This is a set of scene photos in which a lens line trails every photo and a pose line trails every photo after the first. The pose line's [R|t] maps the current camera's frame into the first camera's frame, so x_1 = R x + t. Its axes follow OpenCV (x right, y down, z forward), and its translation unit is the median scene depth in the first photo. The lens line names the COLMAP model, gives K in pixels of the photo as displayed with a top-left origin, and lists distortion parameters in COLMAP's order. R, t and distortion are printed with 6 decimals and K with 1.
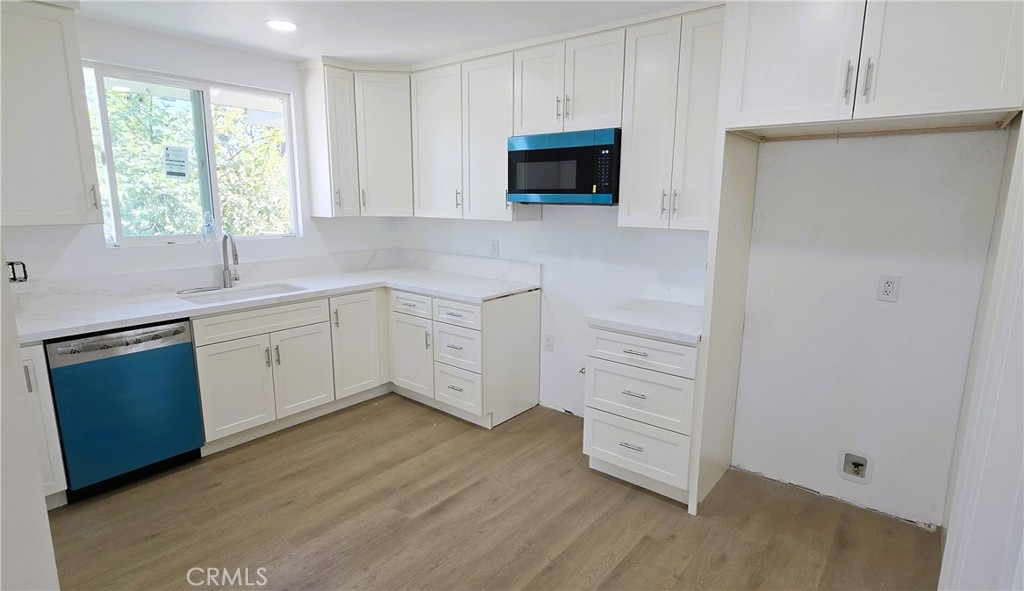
lens RADIAL K [[518.4, 0, 515.6], [0, 518.4, 296.7], [0, 0, 1]] dist [-0.001550, 0.000156]
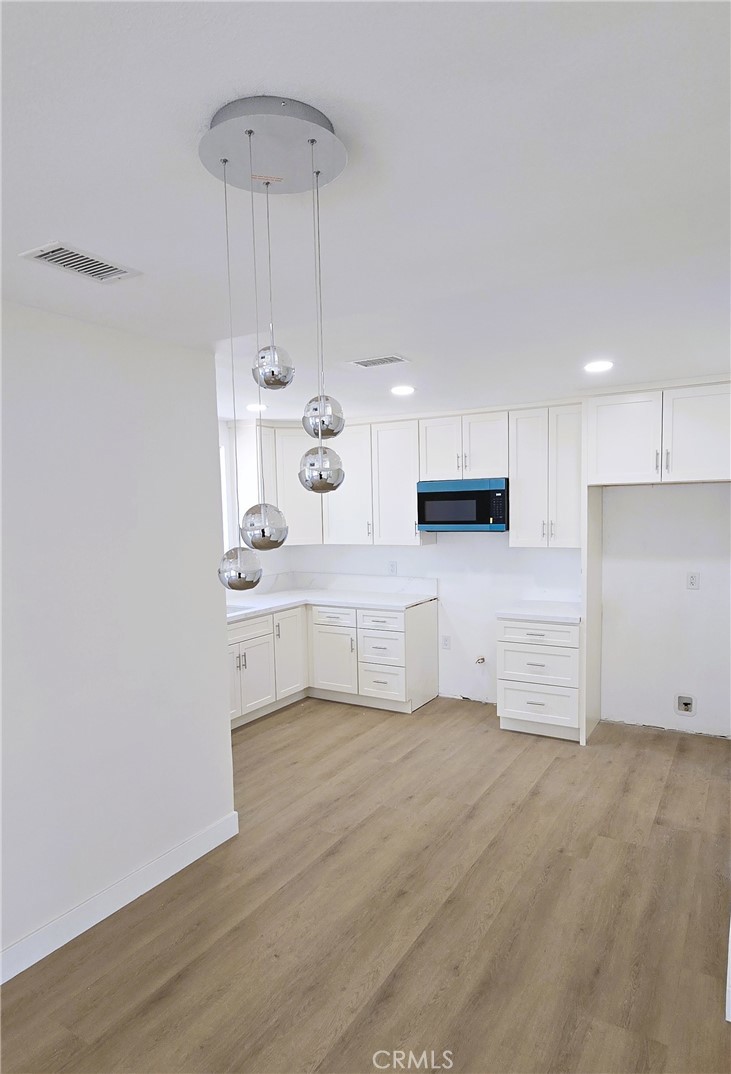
lens RADIAL K [[652.2, 0, 362.9], [0, 652.2, 570.7], [0, 0, 1]] dist [-0.001800, 0.000255]
pose [[0.990011, -0.044151, 0.133898, -0.382503], [0.056436, 0.994397, -0.089388, 0.054665], [-0.129201, 0.096052, 0.986956, -0.591304]]
